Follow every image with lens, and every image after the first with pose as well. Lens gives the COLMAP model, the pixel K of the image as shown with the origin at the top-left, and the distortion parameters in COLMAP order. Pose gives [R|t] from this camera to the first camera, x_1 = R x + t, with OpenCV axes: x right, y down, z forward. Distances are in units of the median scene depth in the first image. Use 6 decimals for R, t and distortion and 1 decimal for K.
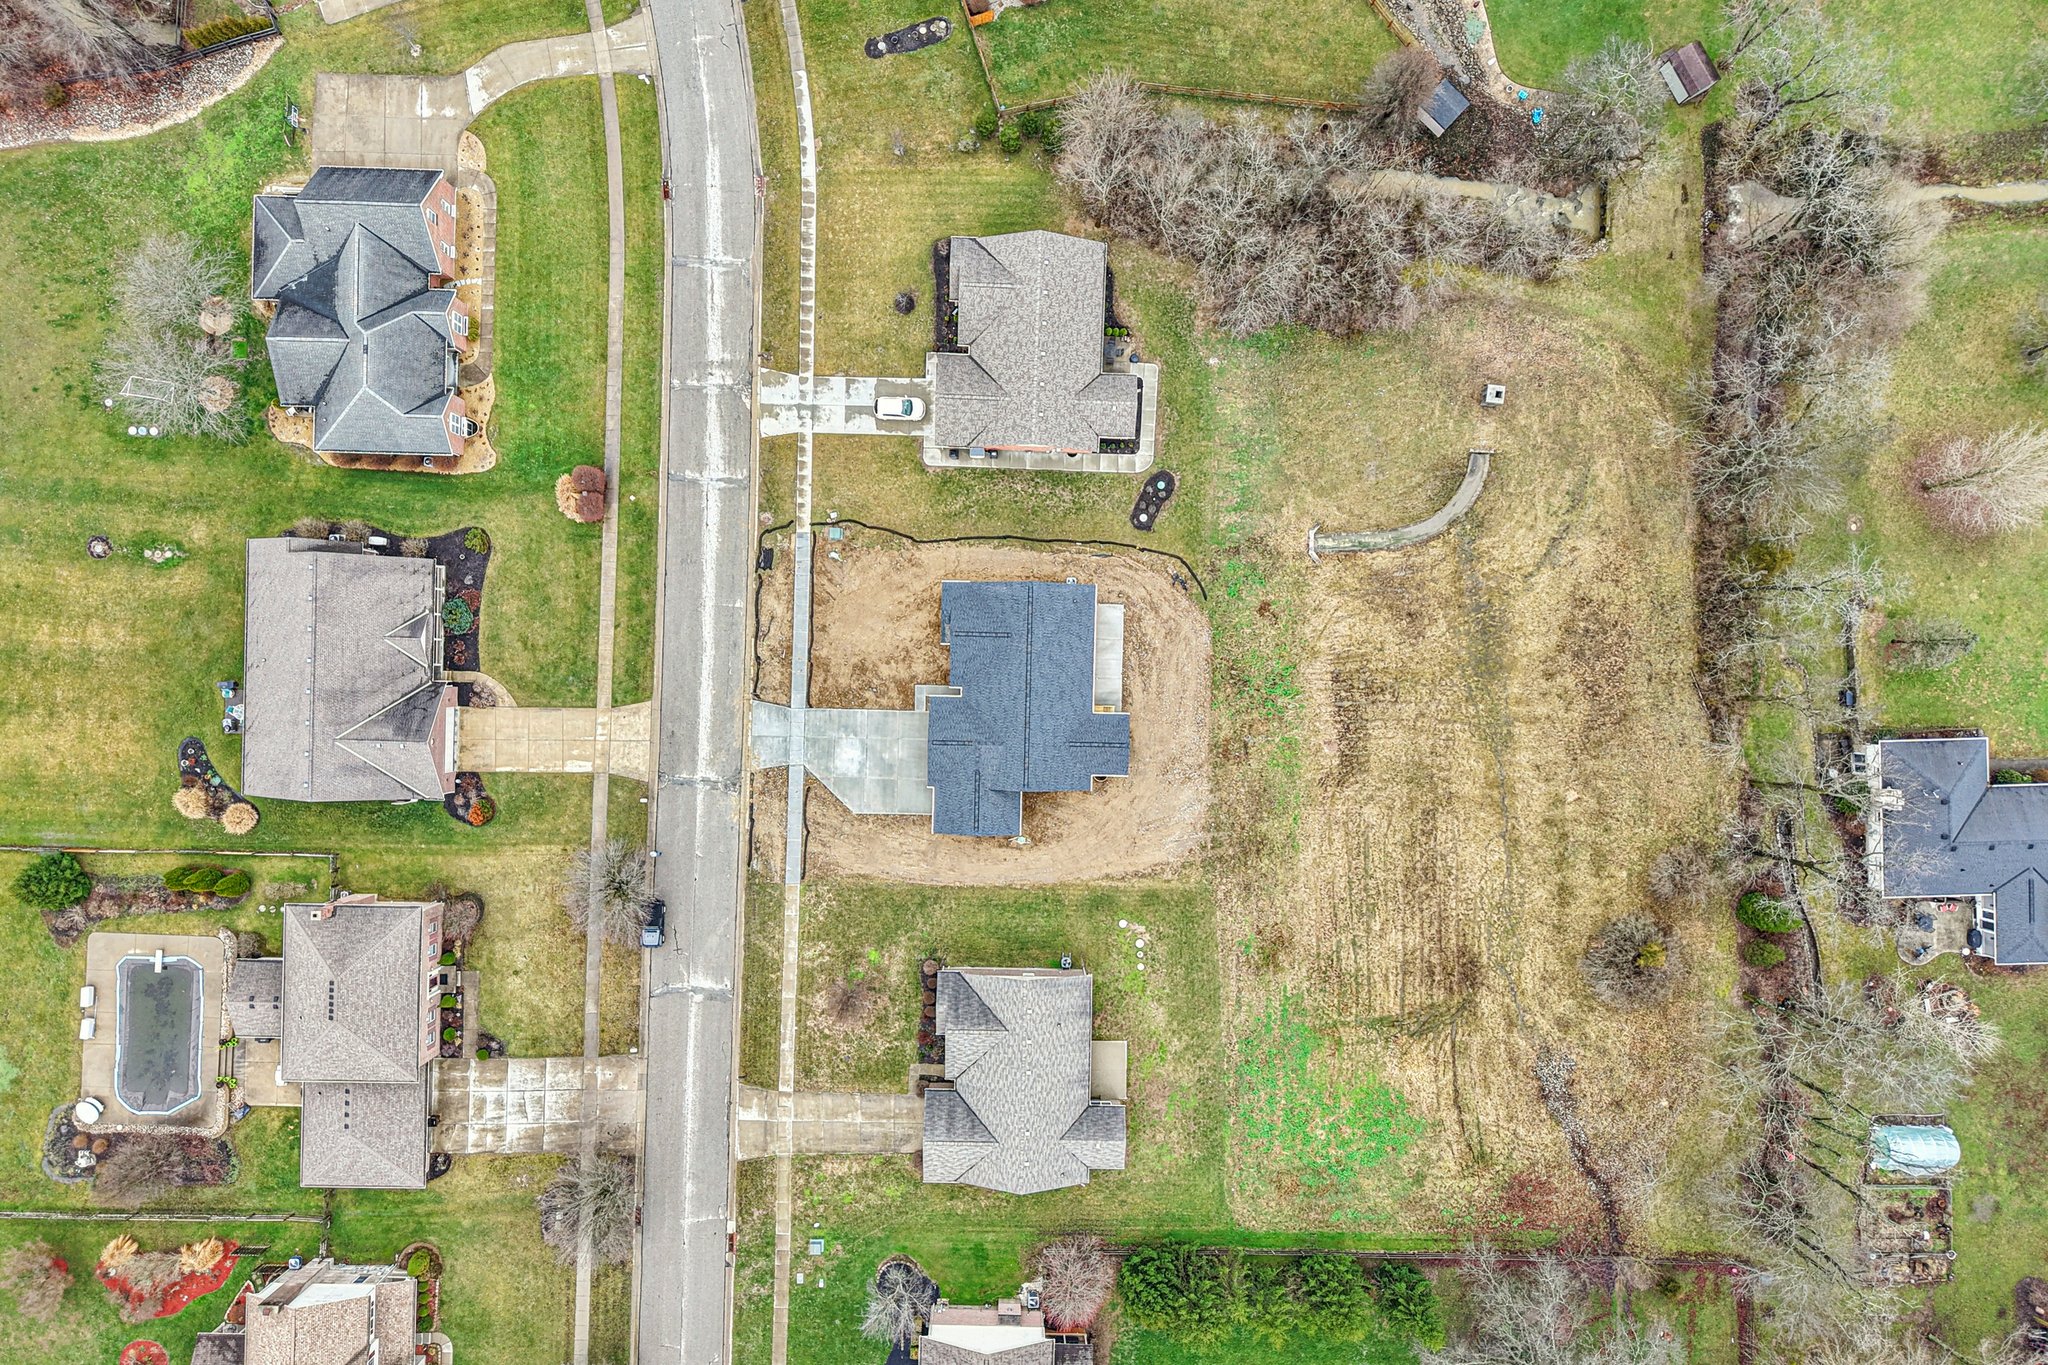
lens RADIAL K [[1392.3, 0, 1024.0], [0, 1392.3, 682.5], [0, 0, 1]] dist [0.148554, -0.359429]
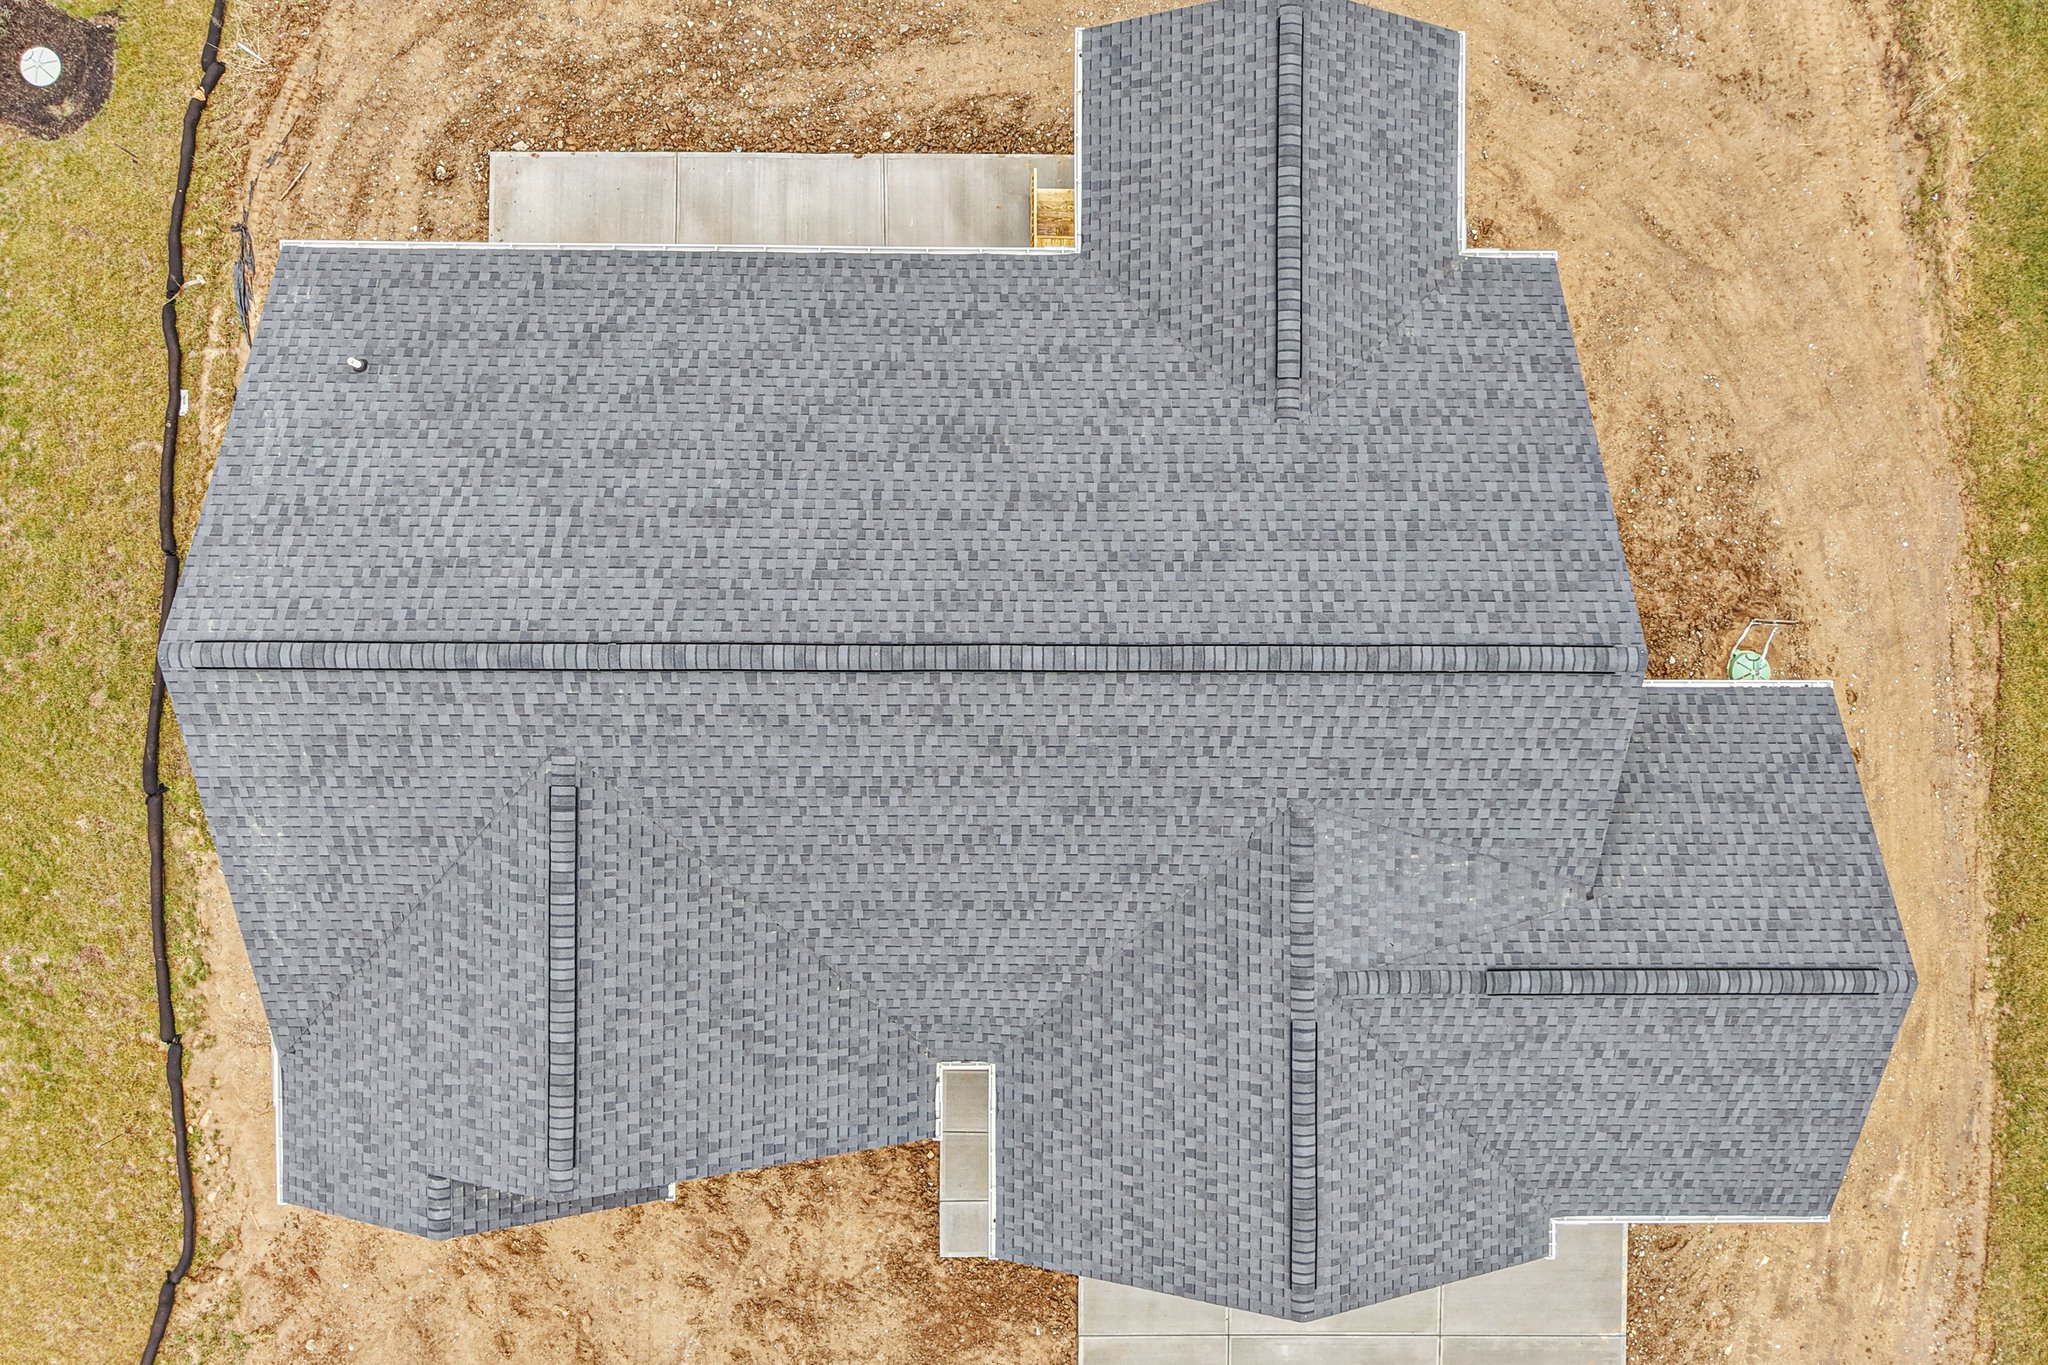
lens RADIAL K [[1378.5, 0, 1020.7], [0, 1378.5, 666.5], [0, 0, 1]] dist [0.007538, -0.003732]
pose [[-0.020702, -0.999159, -0.035382, 0.007651], [0.999786, -0.020680, -0.001001, 0.014283], [0.000269, -0.035395, 0.999373, 0.813203]]
